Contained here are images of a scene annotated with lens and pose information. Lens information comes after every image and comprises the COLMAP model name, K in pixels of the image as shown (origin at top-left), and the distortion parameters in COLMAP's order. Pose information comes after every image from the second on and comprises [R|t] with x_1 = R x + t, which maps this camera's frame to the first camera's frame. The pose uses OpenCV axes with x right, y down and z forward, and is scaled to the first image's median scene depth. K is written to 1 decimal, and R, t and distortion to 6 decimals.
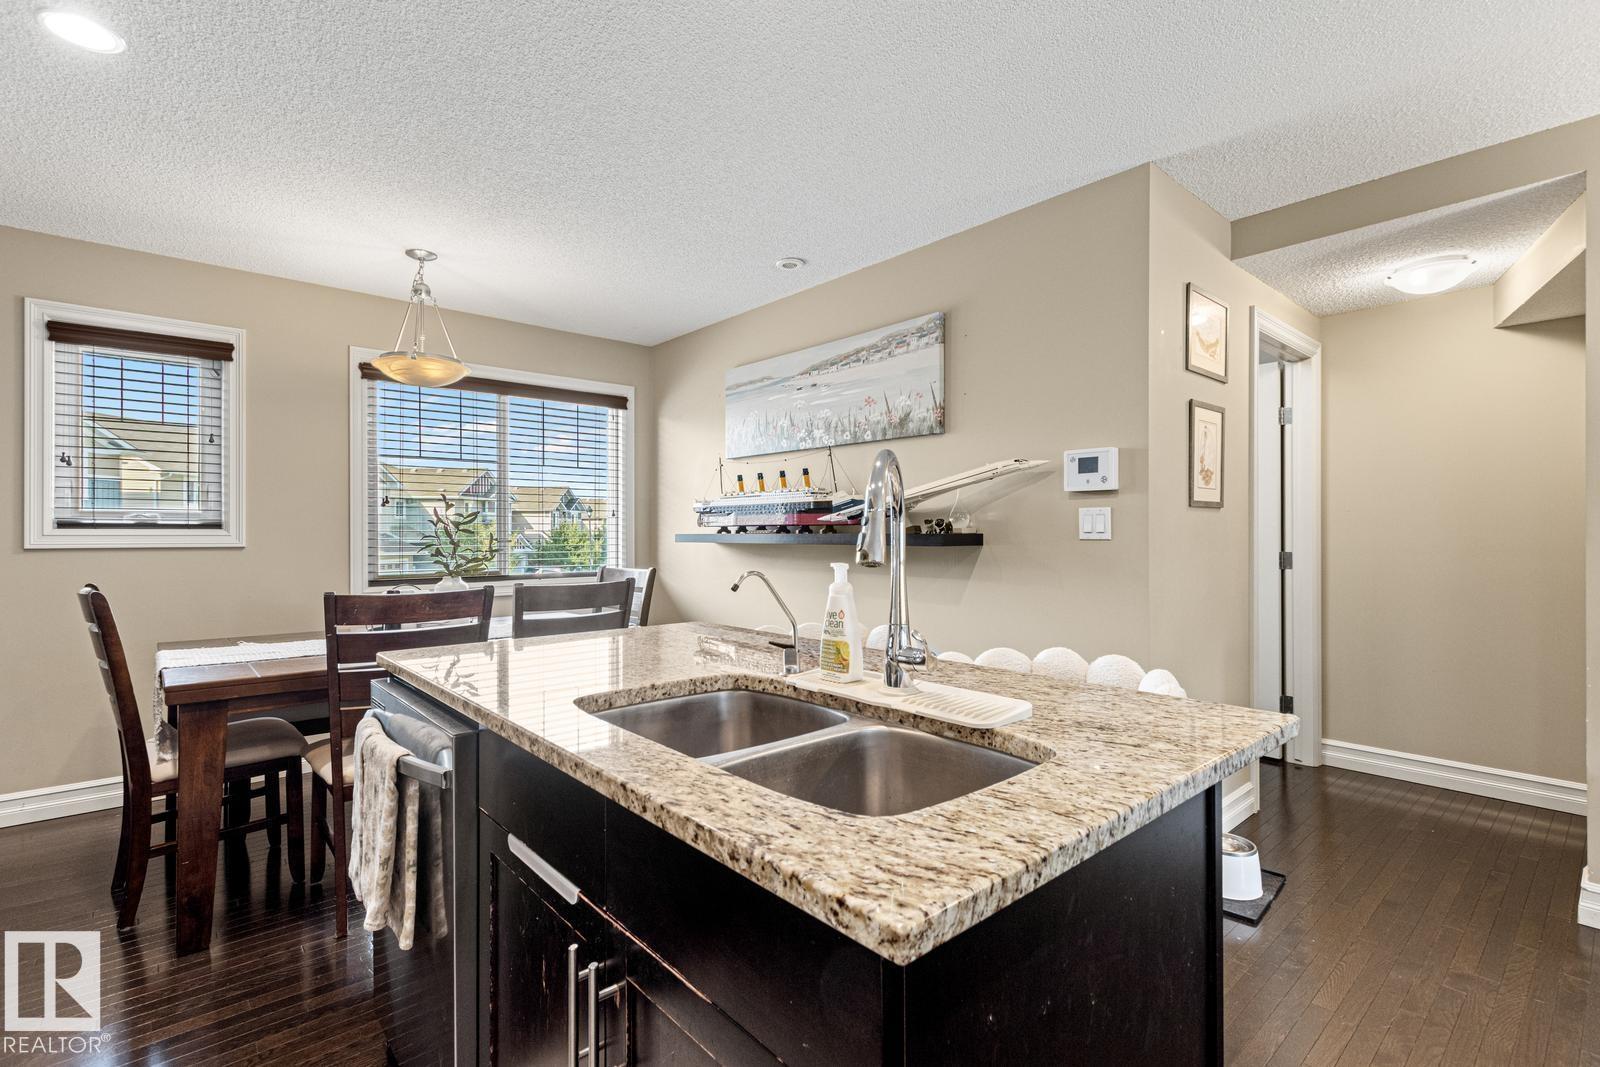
lens RADIAL K [[739.7, 0, 791.0], [0, 739.7, 530.4], [0, 0, 1]] dist [0.001461, -0.000528]
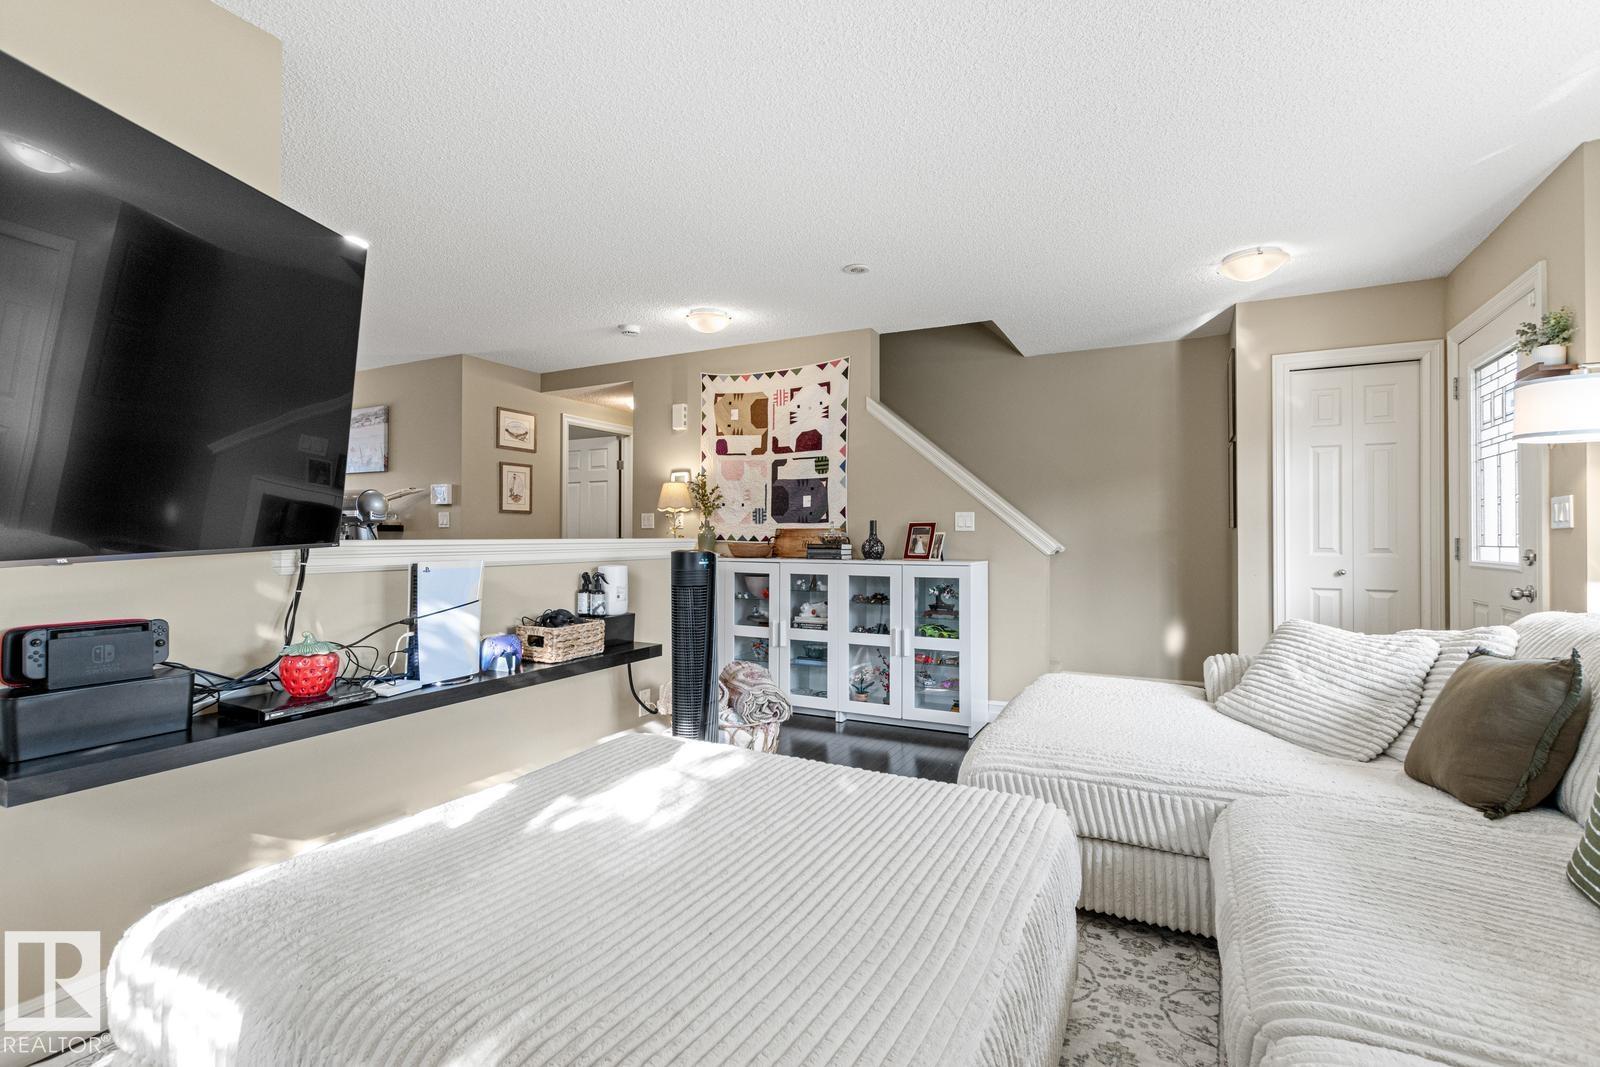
lens RADIAL K [[738.1, 0, 800.2], [0, 738.1, 527.9], [0, 0, 1]] dist [0.000608, -0.000152]
pose [[0.928201, 0.006061, 0.372030, 0.477006], [-0.002587, 0.999948, -0.009837, 0.026194], [-0.372071, 0.008168, 0.928168, -1.094215]]
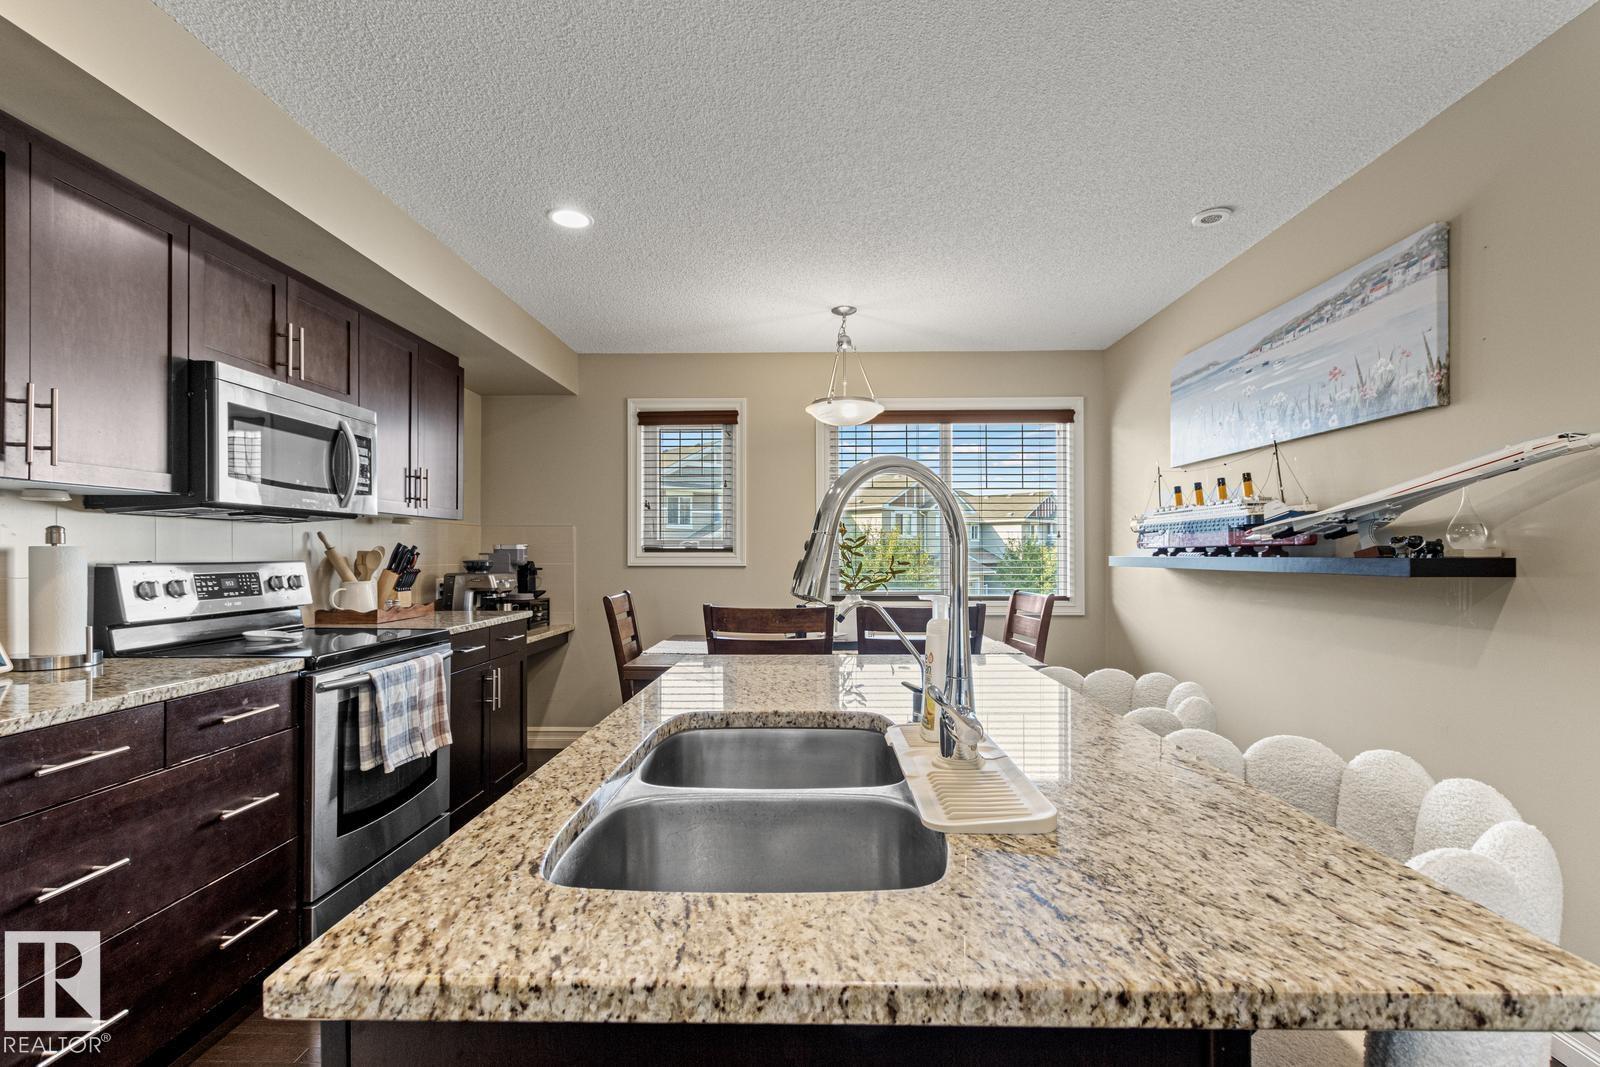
lens RADIAL K [[733.0, 0, 800.2], [0, 733.0, 551.5], [0, 0, 1]] dist [0.015163, -0.007231]
pose [[0.741133, -0.002914, -0.671352, 0.219128], [0.003273, 0.999994, -0.000728, -0.002451], [0.671350, -0.001658, 0.741138, 0.126327]]
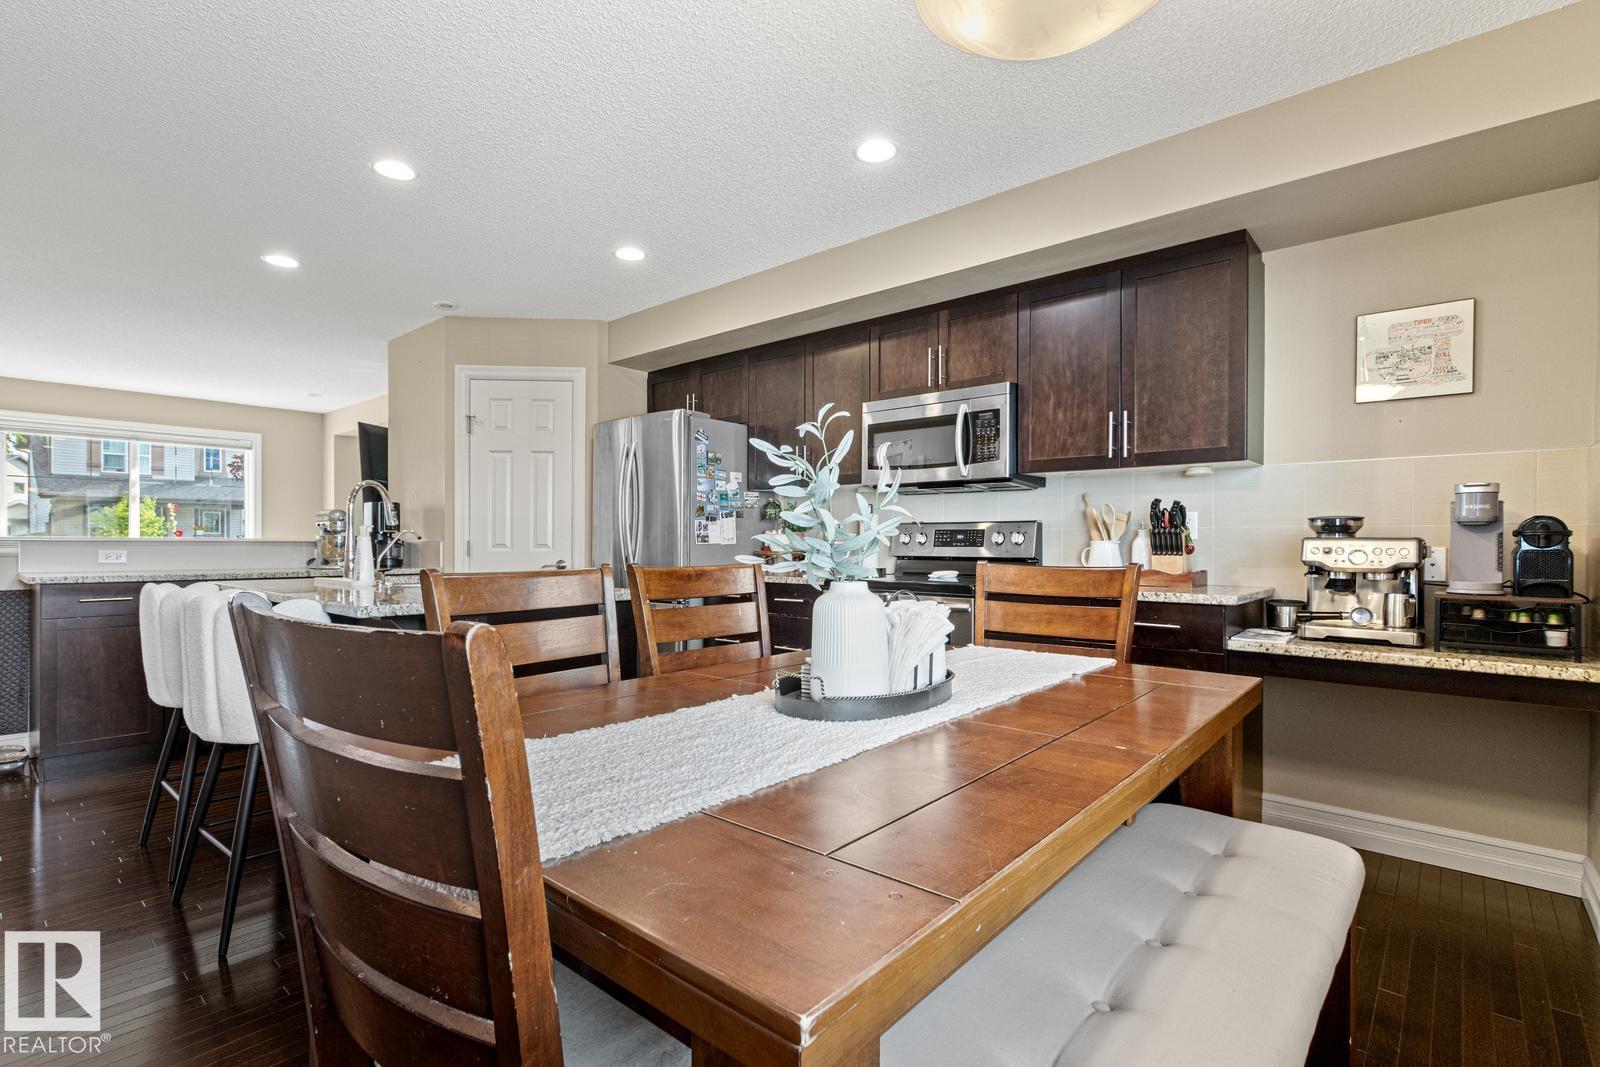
lens RADIAL K [[751.0, 0, 800.7], [0, 751.0, 542.5], [0, 0, 1]] dist [0.004135, -0.000280]
pose [[-0.990122, -0.001576, -0.140203, -0.364933], [-0.001534, 0.999999, -0.000413, 0.038807], [0.140203, -0.000194, -0.990123, 1.406859]]
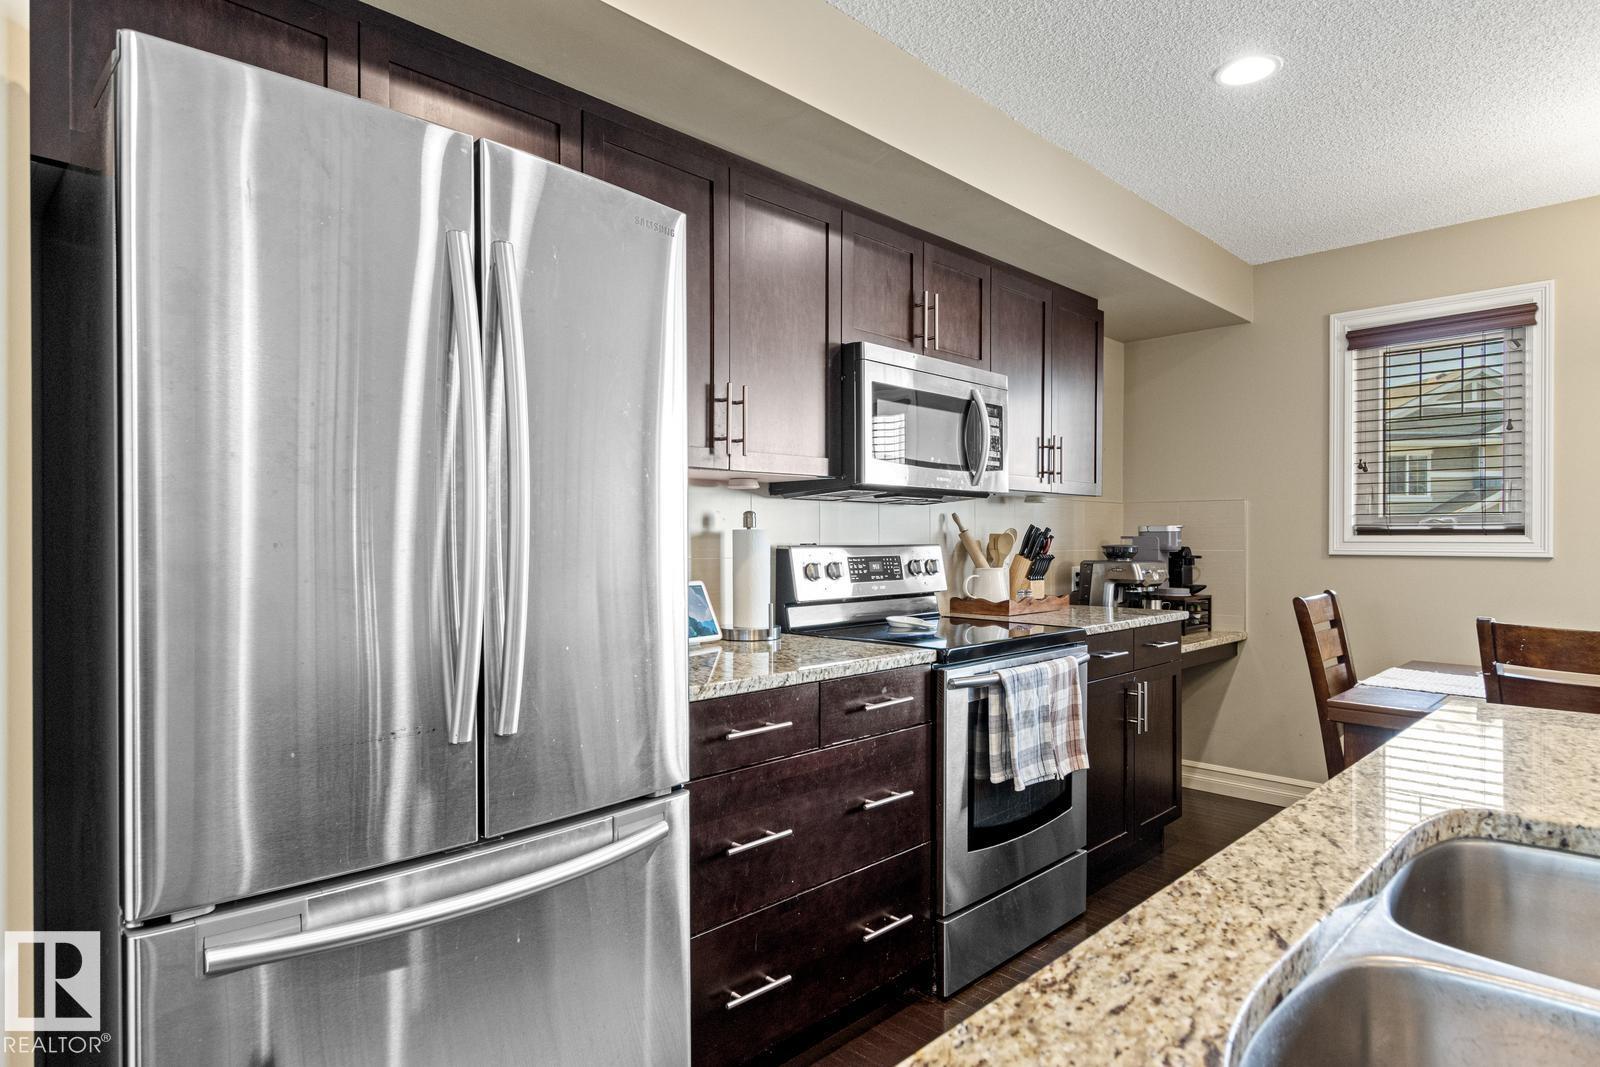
lens RADIAL K [[886.3, 0, 796.6], [0, 886.3, 544.8], [0, 0, 1]] dist [0.011213, 0.000862]
pose [[0.072256, 0.006563, -0.997365, 0.166172], [0.003825, 0.999969, 0.006857, -0.000857], [0.997379, -0.004310, 0.072229, 0.150235]]
